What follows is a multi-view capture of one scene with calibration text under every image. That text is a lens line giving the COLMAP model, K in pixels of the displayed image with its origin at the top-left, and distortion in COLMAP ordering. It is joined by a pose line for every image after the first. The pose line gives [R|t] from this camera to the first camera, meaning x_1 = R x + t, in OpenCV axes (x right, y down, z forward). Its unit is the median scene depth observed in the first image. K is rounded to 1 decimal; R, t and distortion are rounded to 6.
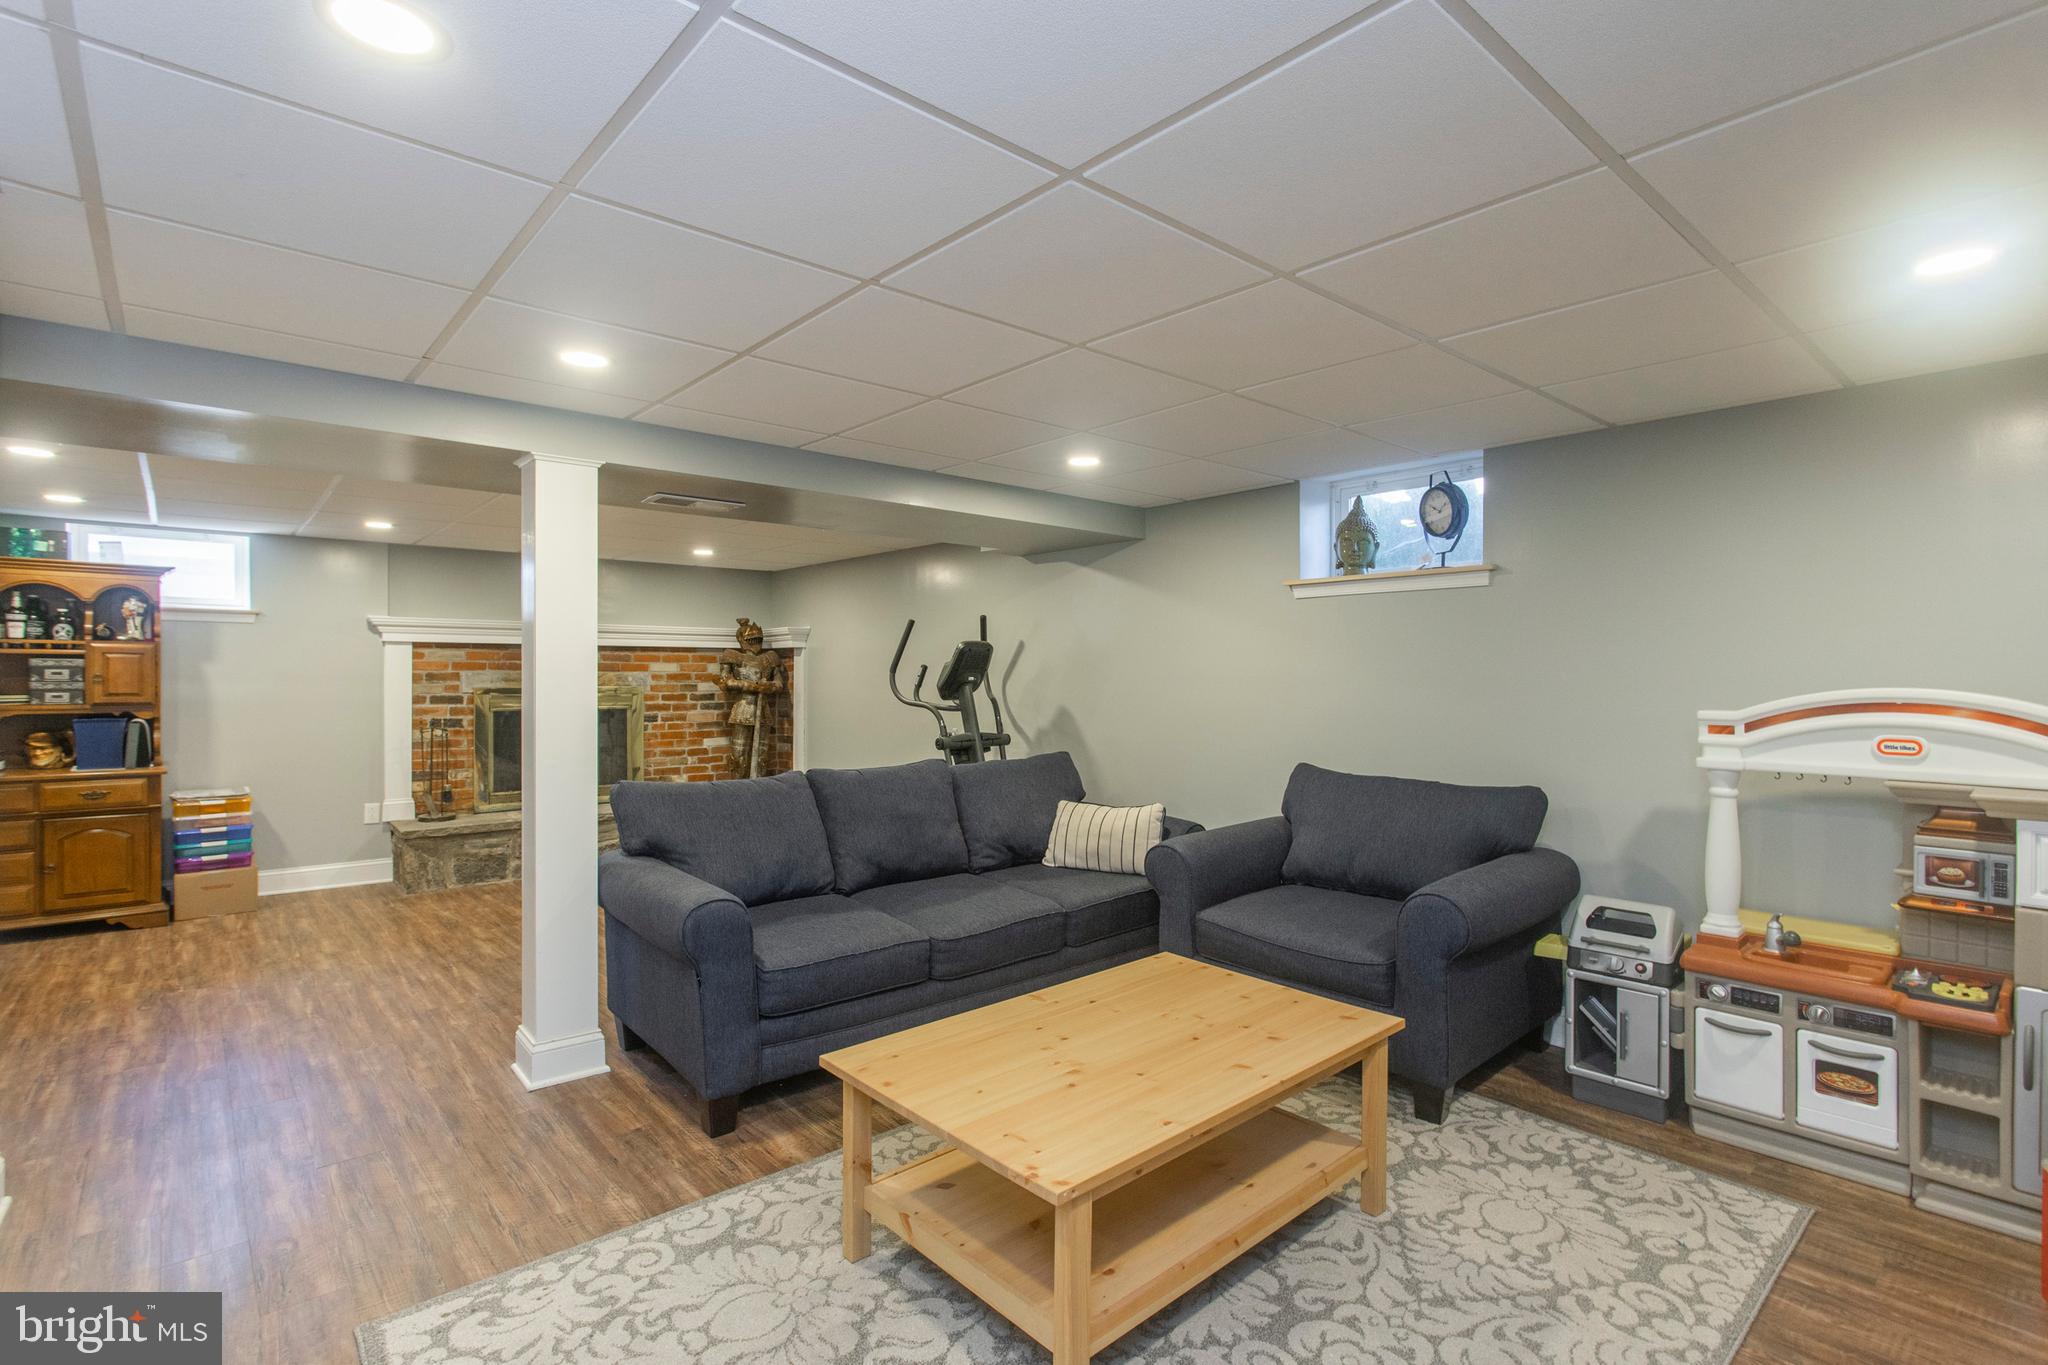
lens RADIAL K [[967.6, 0, 1026.3], [0, 967.6, 684.4], [0, 0, 1]] dist [-0.003675, 0.000340]
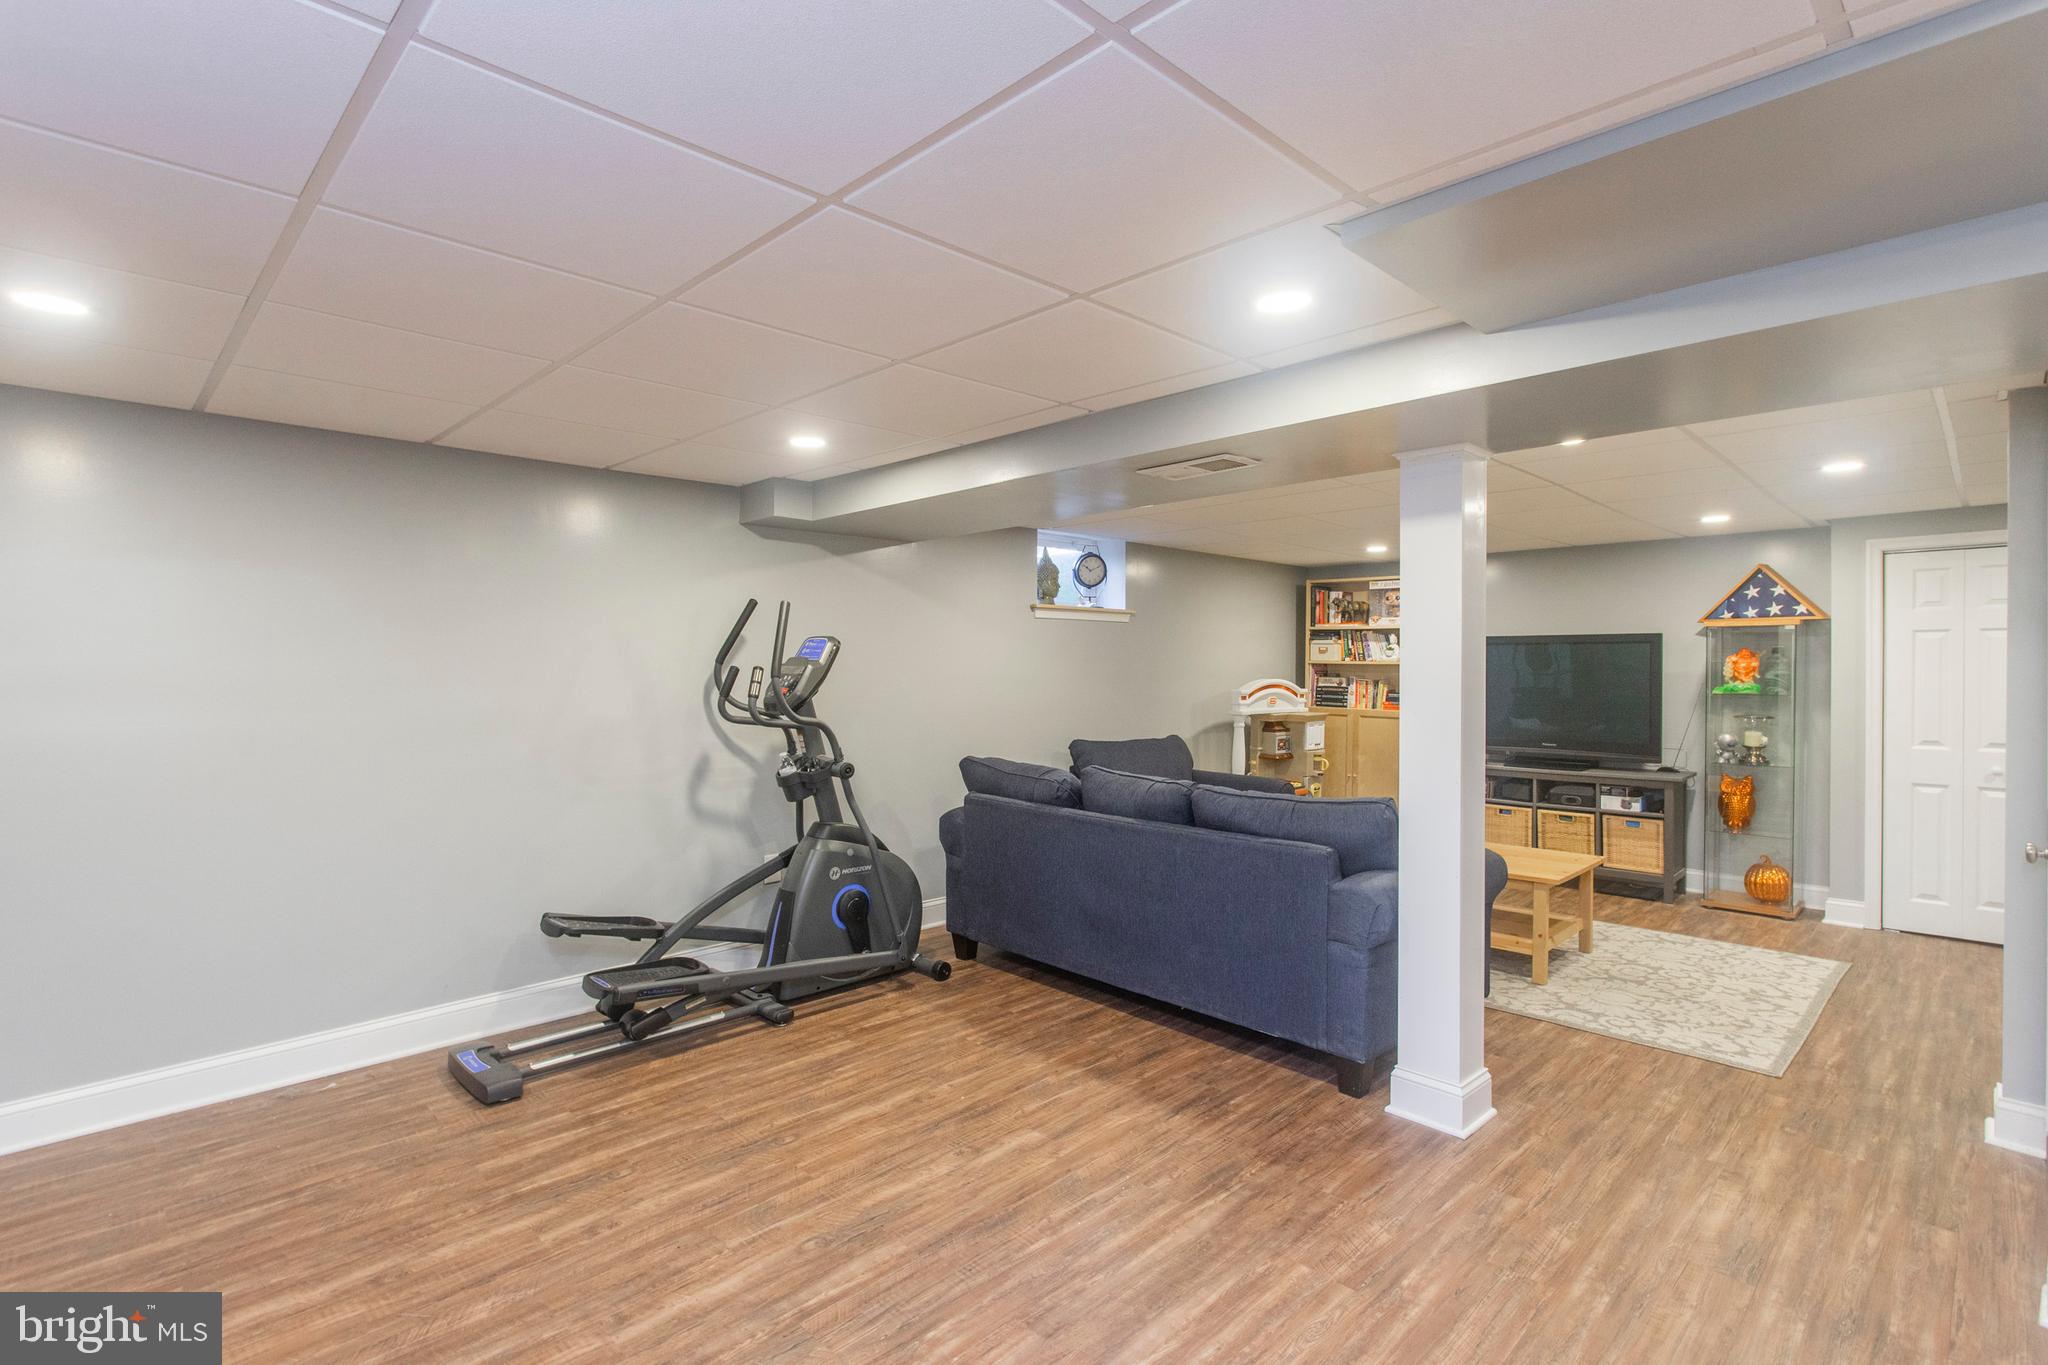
lens RADIAL K [[972.4, 0, 1024.0], [0, 972.4, 682.5], [0, 0, 1]] dist [-0.003834, 0.000082]
pose [[-0.057479, -0.016903, 0.998204, -1.654370], [0.008041, 0.999816, 0.017394, -0.037023], [-0.998314, 0.009026, -0.057333, 1.736247]]
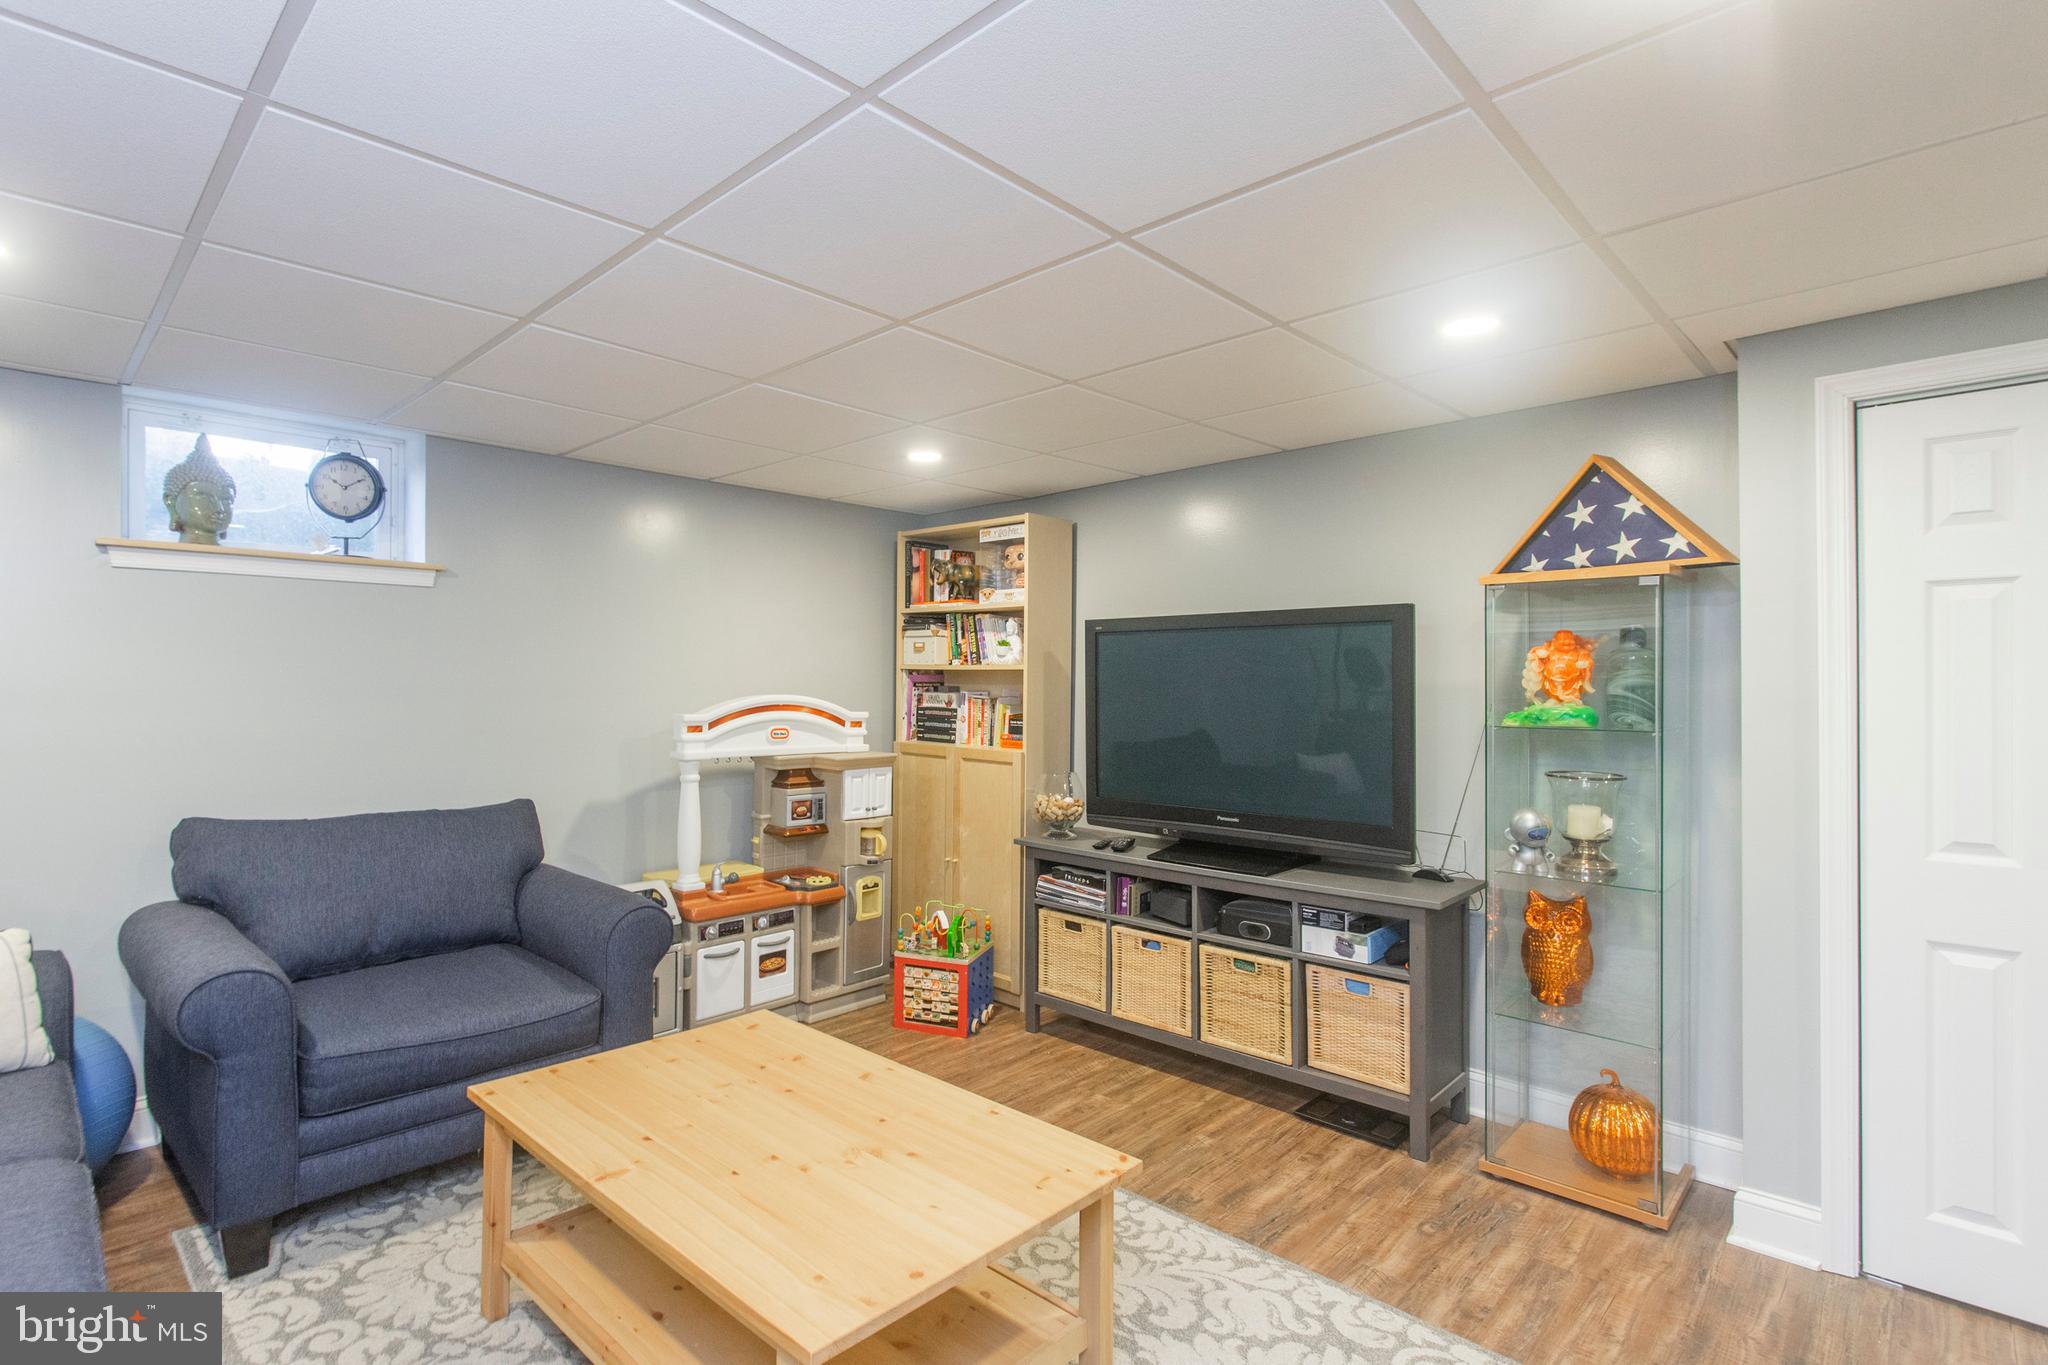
lens RADIAL K [[1014.6, 0, 954.4], [0, 1014.6, 682.1], [0, 0, 1]] dist [-0.005491, 0.000121]
pose [[-0.060759, 0.000186, 0.998152, -0.671344], [0.006421, 0.999979, 0.000205, -0.014135], [-0.998132, 0.006421, -0.060759, 0.771338]]
